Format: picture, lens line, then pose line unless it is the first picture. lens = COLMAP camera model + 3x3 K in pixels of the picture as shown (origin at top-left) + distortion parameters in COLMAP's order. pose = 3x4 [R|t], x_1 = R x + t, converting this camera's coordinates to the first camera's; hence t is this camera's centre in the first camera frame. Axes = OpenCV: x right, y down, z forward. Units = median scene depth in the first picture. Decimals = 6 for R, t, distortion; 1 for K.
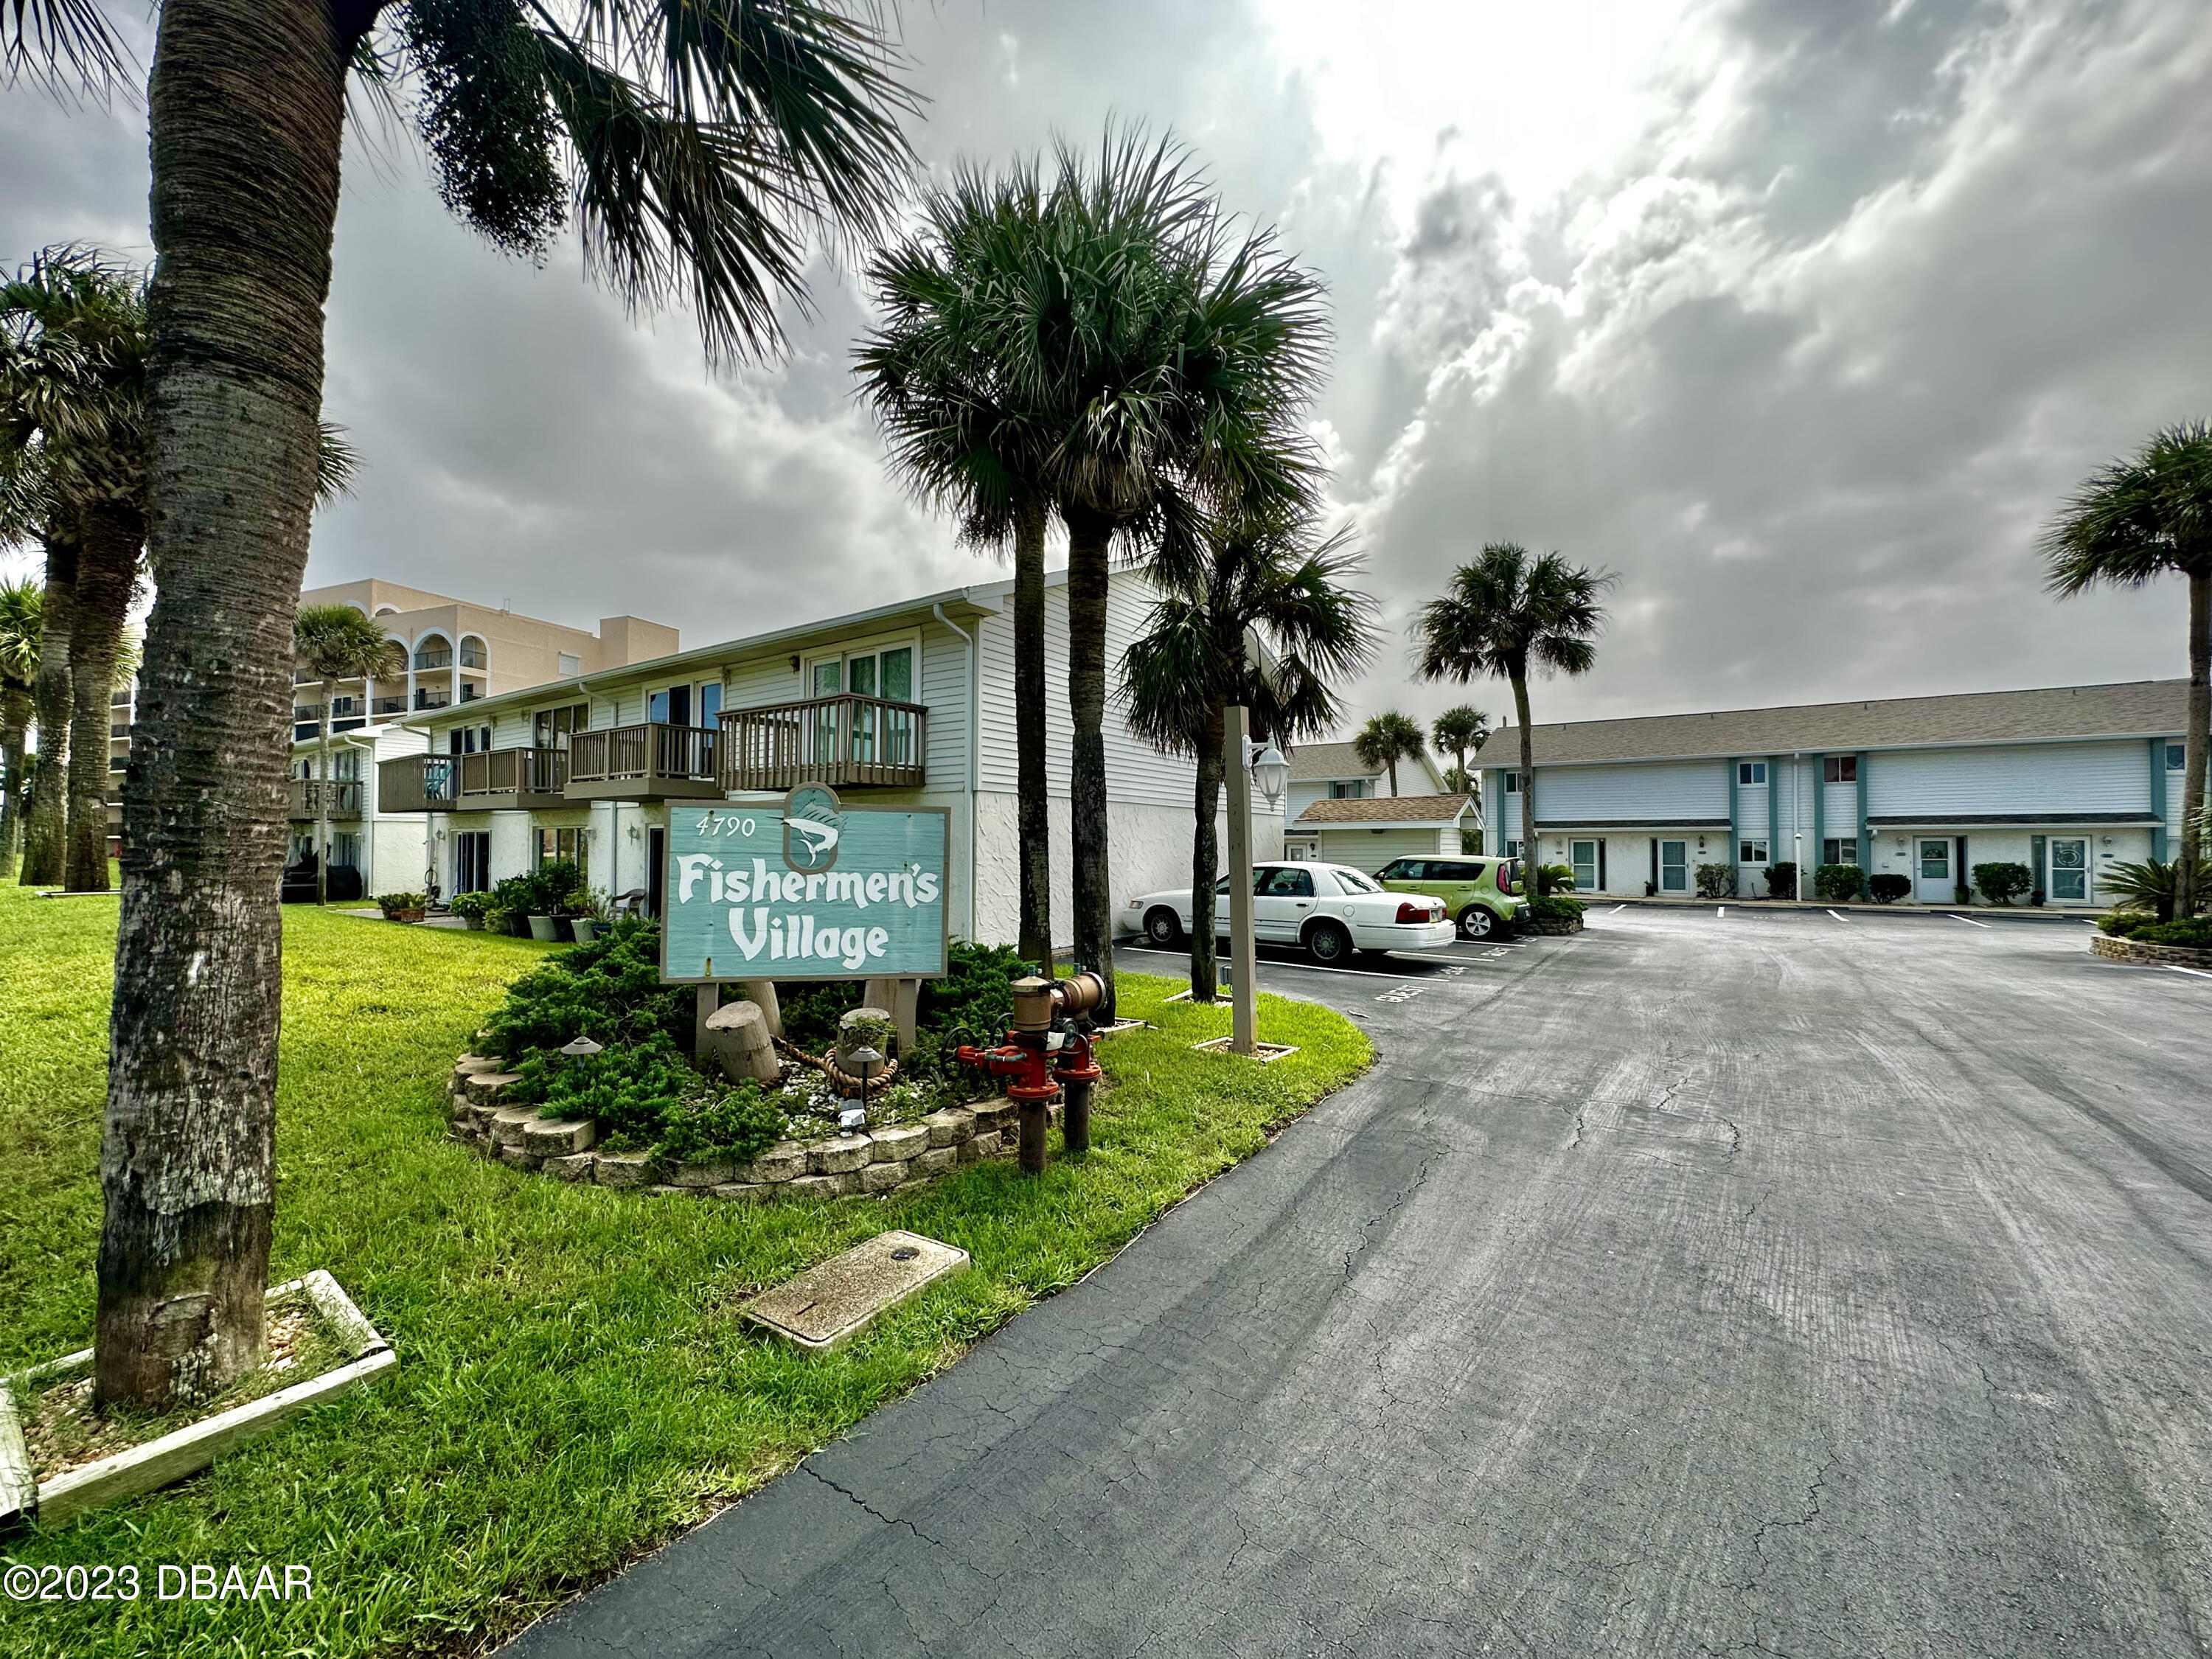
lens RADIAL K [[884.7, 0, 1102.6], [0, 884.7, 831.1], [0, 0, 1]] dist [0.000348, 0.001400]
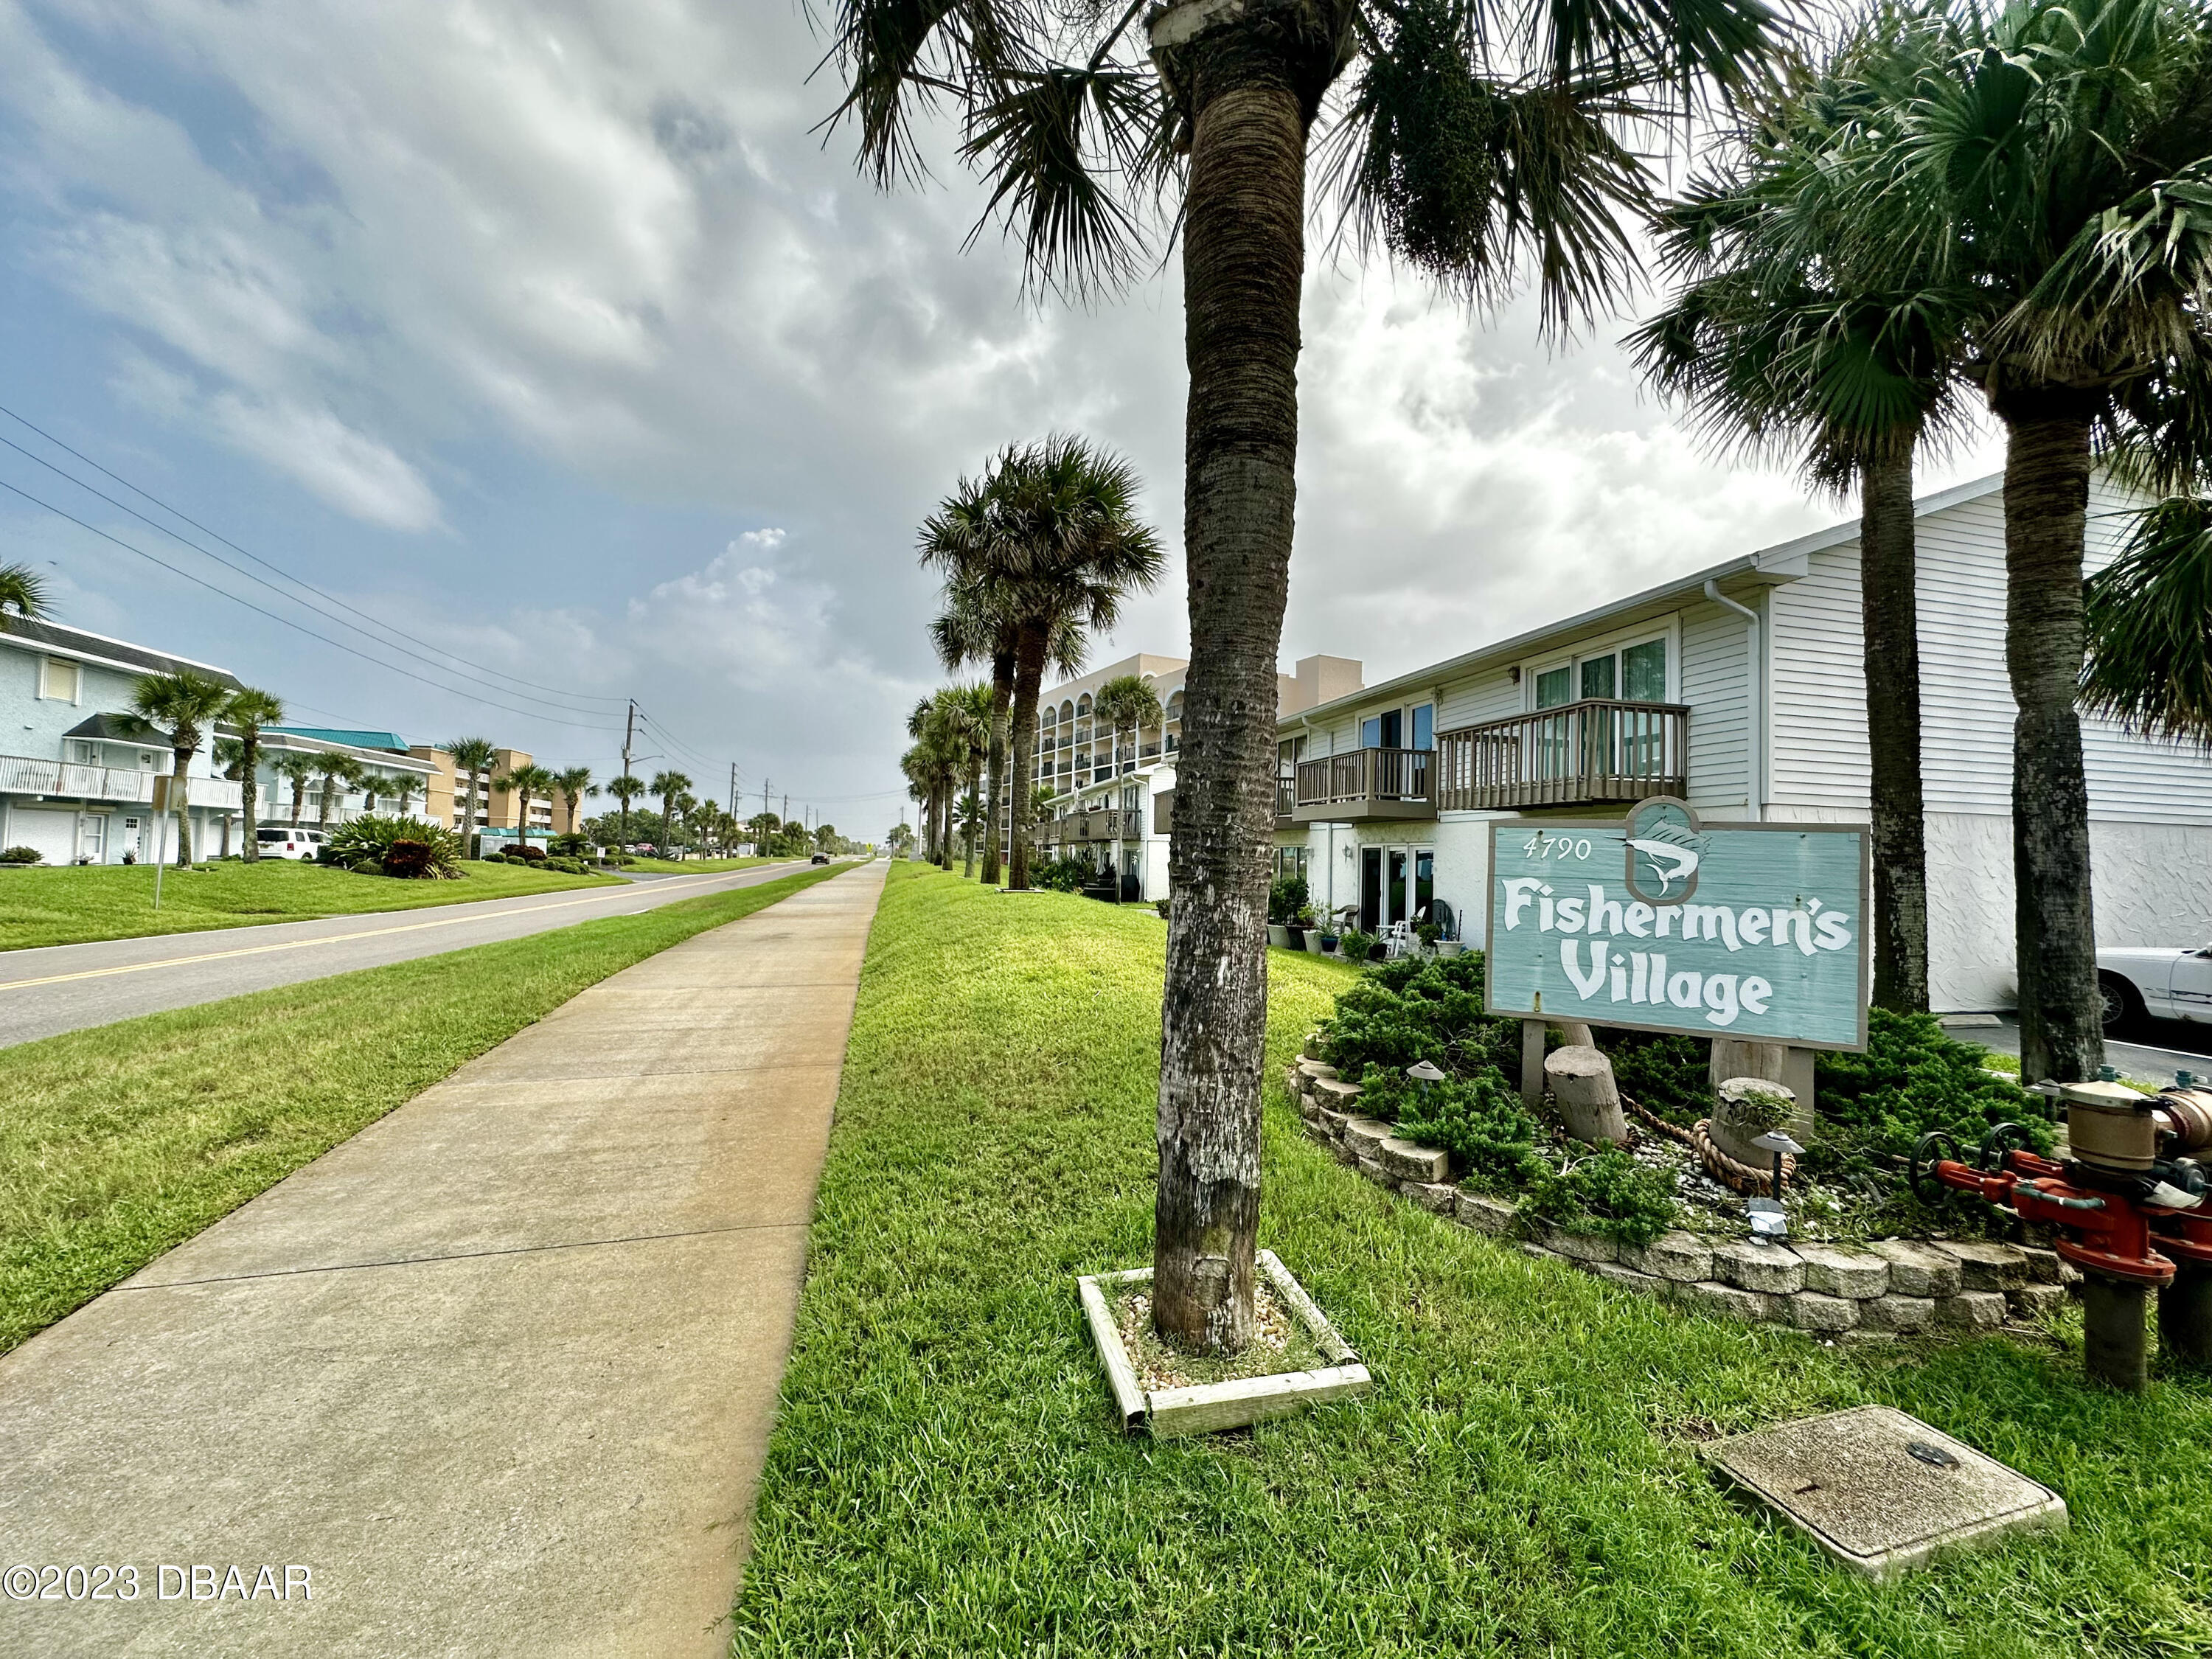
lens RADIAL K [[884.7, 0, 1110.5], [0, 884.7, 831.9], [0, 0, 1]] dist [0.000348, 0.001400]
pose [[0.755641, -0.005220, -0.654965, -0.203068], [-0.008971, 0.999792, -0.018318, -0.001408], [0.654925, 0.019717, 0.755437, 0.020496]]
